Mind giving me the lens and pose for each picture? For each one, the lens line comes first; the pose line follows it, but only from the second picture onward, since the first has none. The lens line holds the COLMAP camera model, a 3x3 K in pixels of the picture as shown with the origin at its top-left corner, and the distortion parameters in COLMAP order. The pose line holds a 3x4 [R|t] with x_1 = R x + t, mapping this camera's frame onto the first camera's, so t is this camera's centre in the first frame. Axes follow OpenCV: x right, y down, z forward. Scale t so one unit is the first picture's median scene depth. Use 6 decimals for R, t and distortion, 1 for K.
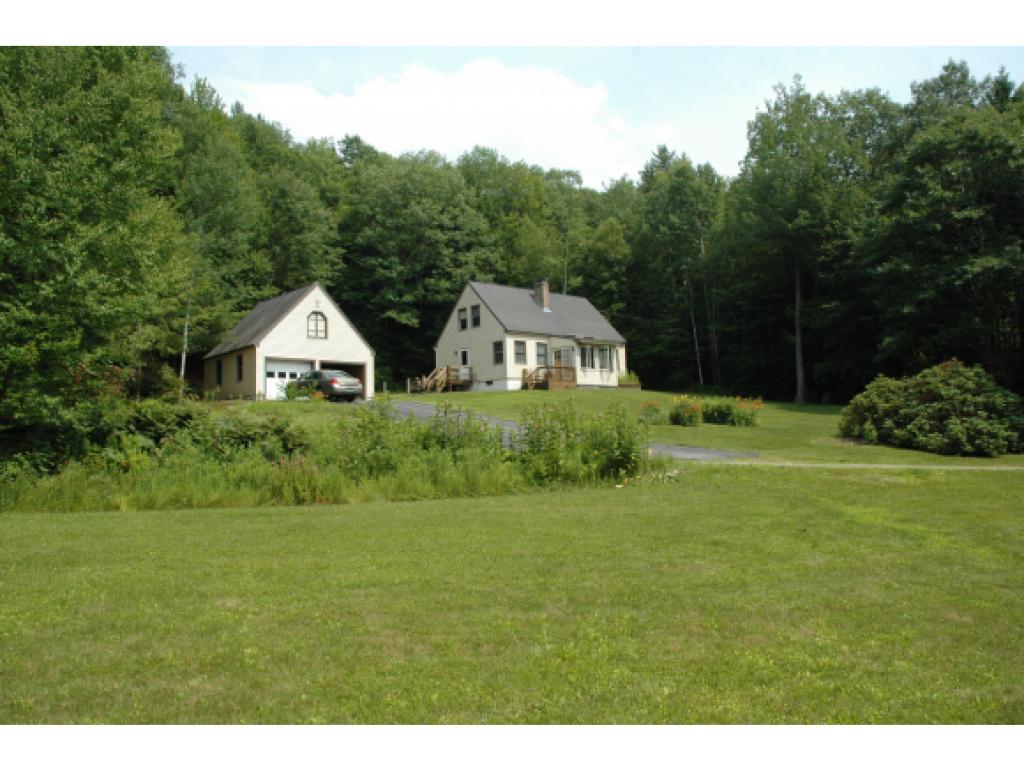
lens RADIAL K [[815.6, 0, 512.0], [0, 815.6, 384.5], [0, 0, 1]] dist [-0.001556, -0.000183]
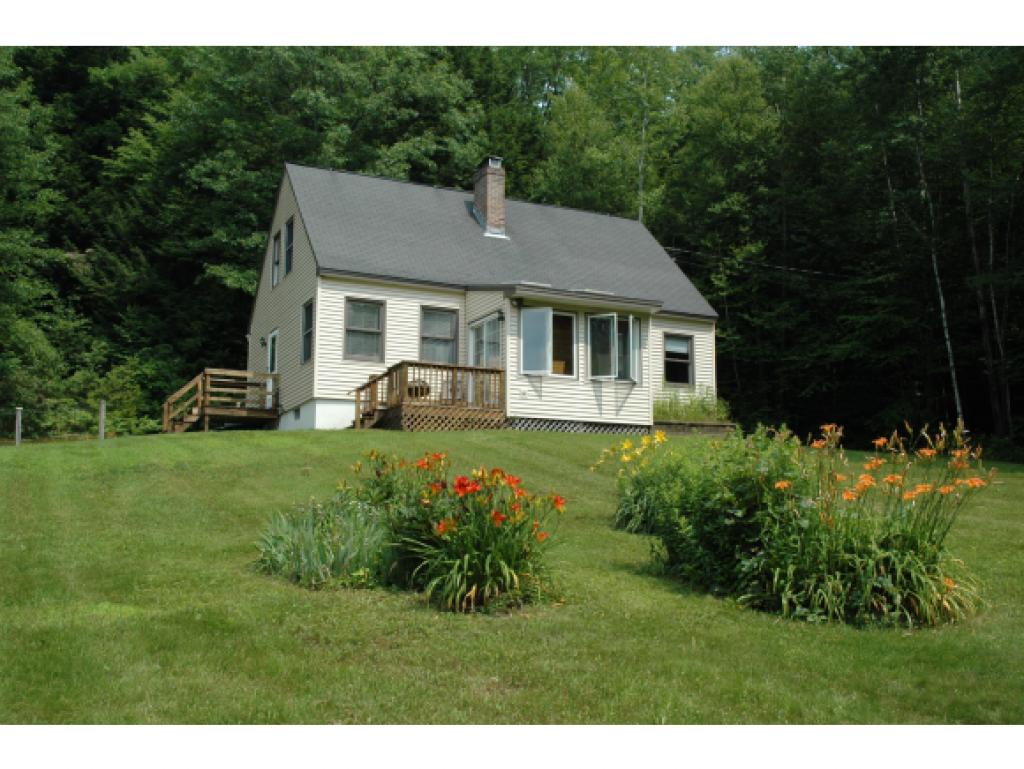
lens RADIAL K [[1025.7, 0, 512.0], [0, 1025.7, 384.5], [0, 0, 1]] dist [-0.008191, -0.001617]
pose [[0.962004, -0.003250, -0.273018, 0.196923], [-0.015555, 0.997653, -0.066686, 0.014998], [0.272593, 0.068399, 0.959695, 0.565154]]
